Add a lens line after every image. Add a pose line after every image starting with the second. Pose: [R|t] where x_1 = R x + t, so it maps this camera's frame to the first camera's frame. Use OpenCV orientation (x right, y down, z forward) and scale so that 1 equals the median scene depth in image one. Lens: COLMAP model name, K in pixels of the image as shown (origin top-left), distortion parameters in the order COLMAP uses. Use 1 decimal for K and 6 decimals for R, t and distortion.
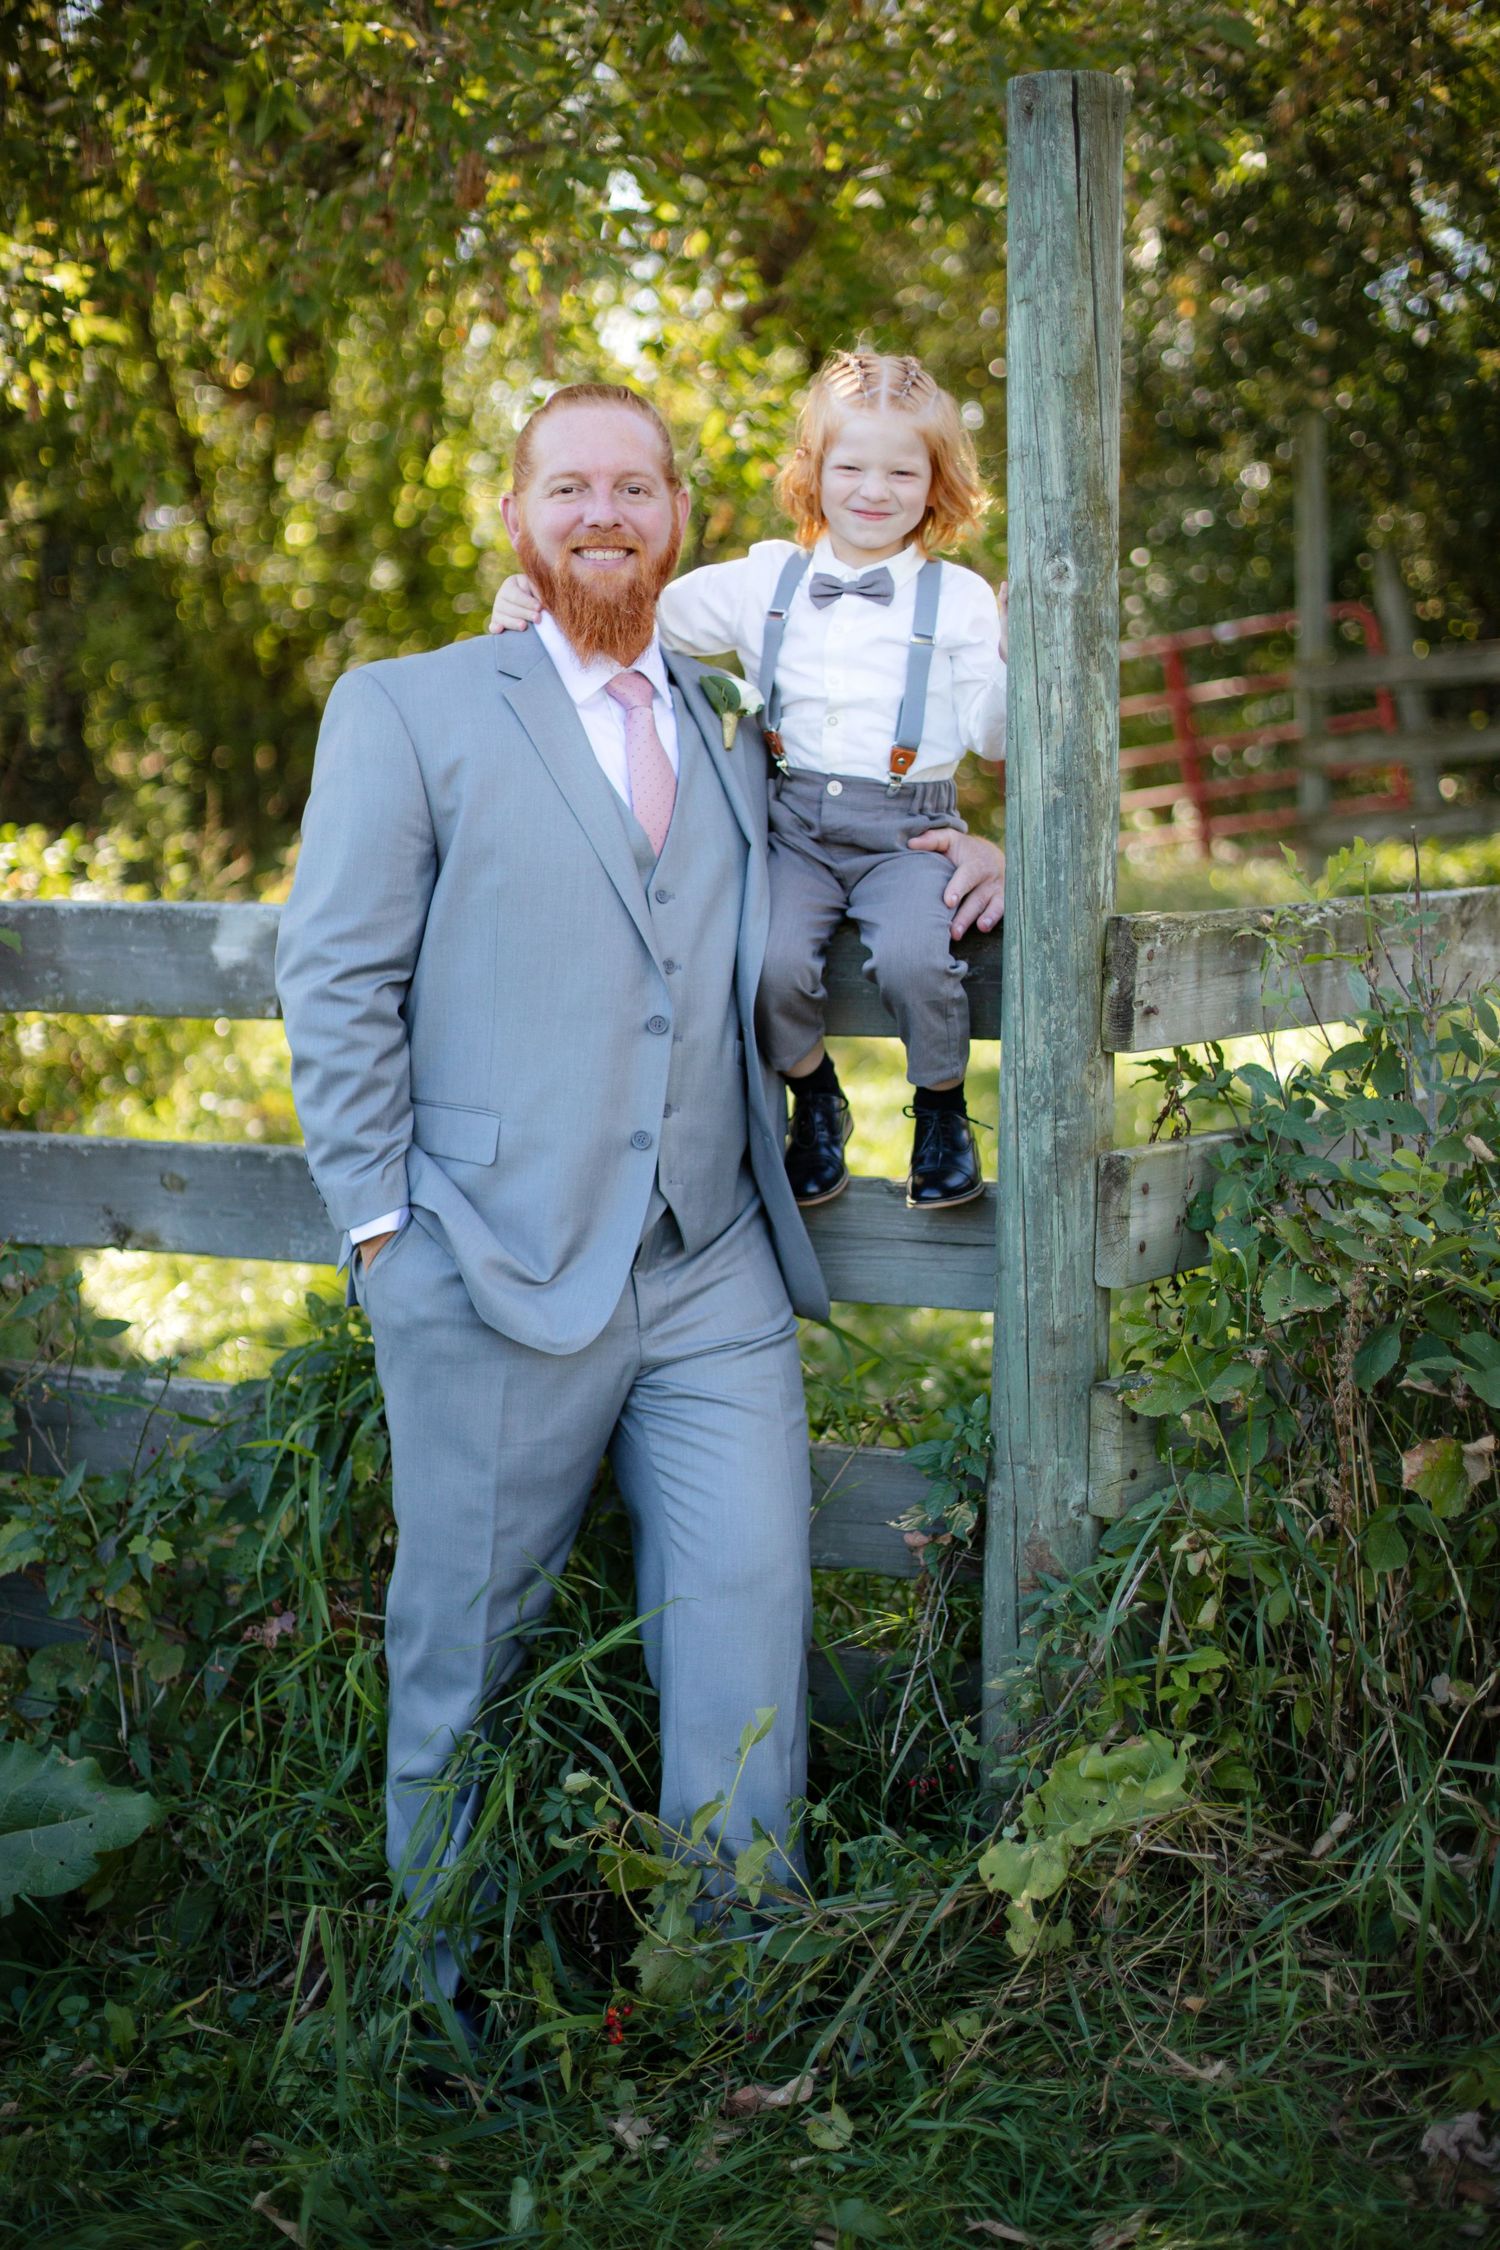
lens RADIAL K [[3420.1, 0, 750.0], [0, 3420.1, 1125.0], [0, 0, 1]] dist [-0.151082, 0.119368]
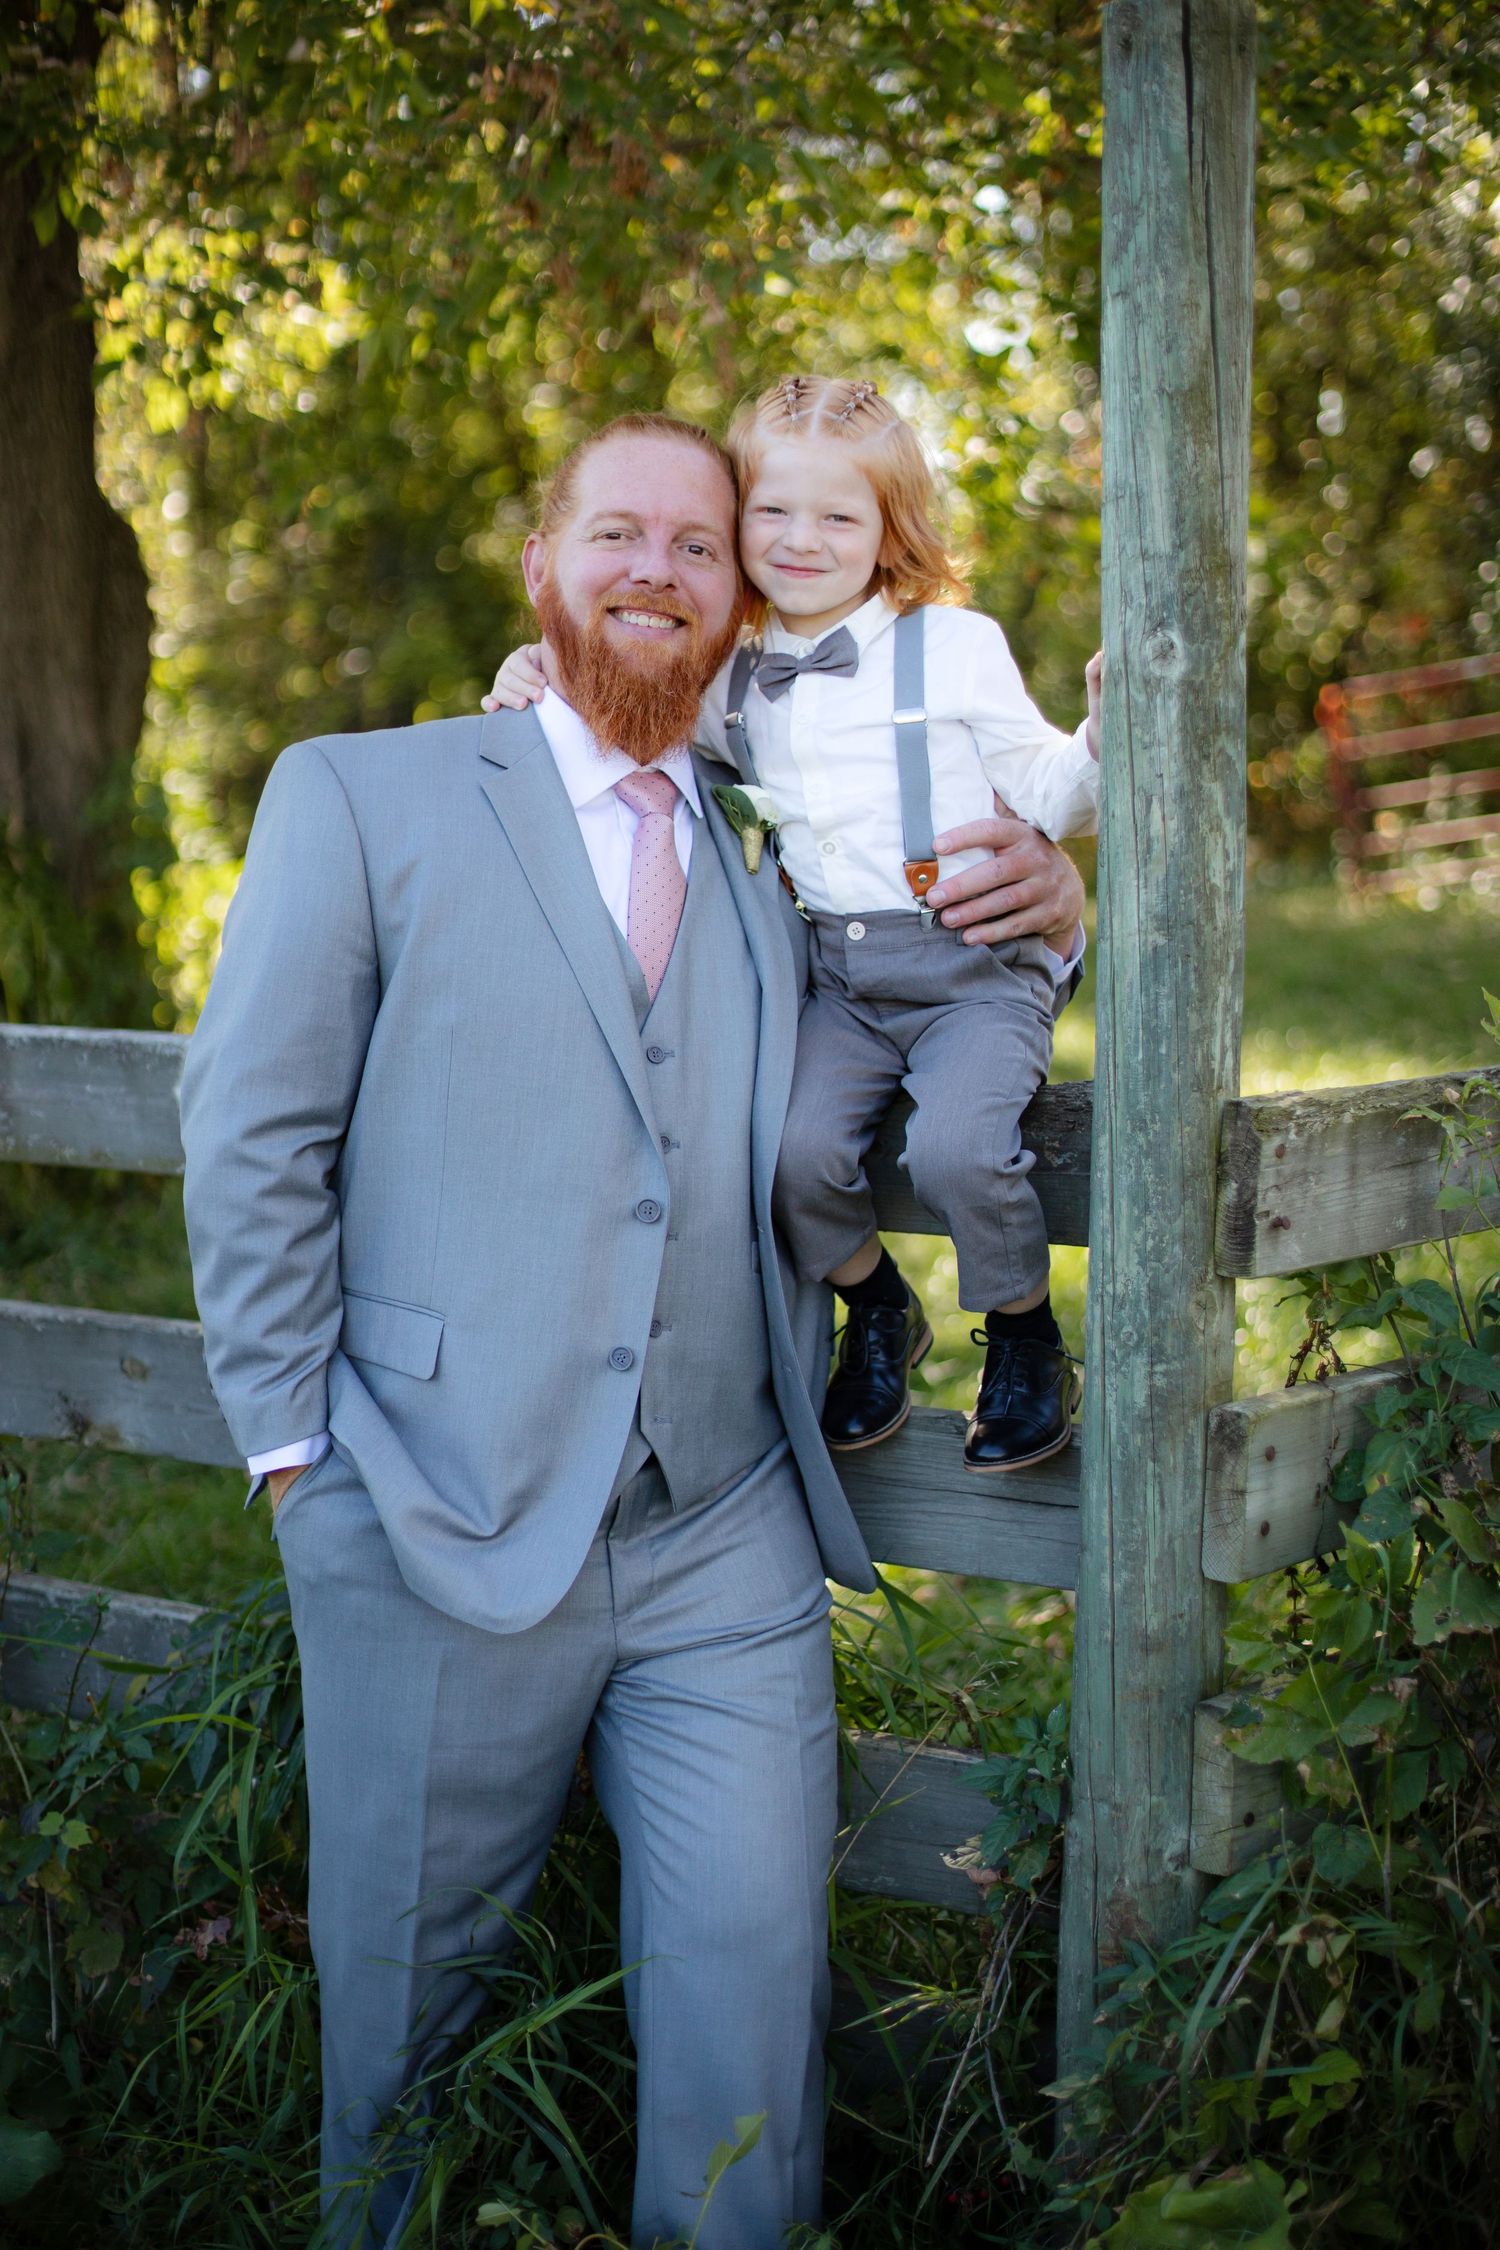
lens RADIAL K [[3420.1, 0, 750.0], [0, 3420.1, 1125.0], [0, 0, 1]] dist [-0.151082, 0.119368]
pose [[0.994642, 0.020436, -0.101340, 0.075626], [-0.021878, 0.999674, -0.013142, -0.042604], [0.101038, 0.015288, 0.994765, 0.226265]]
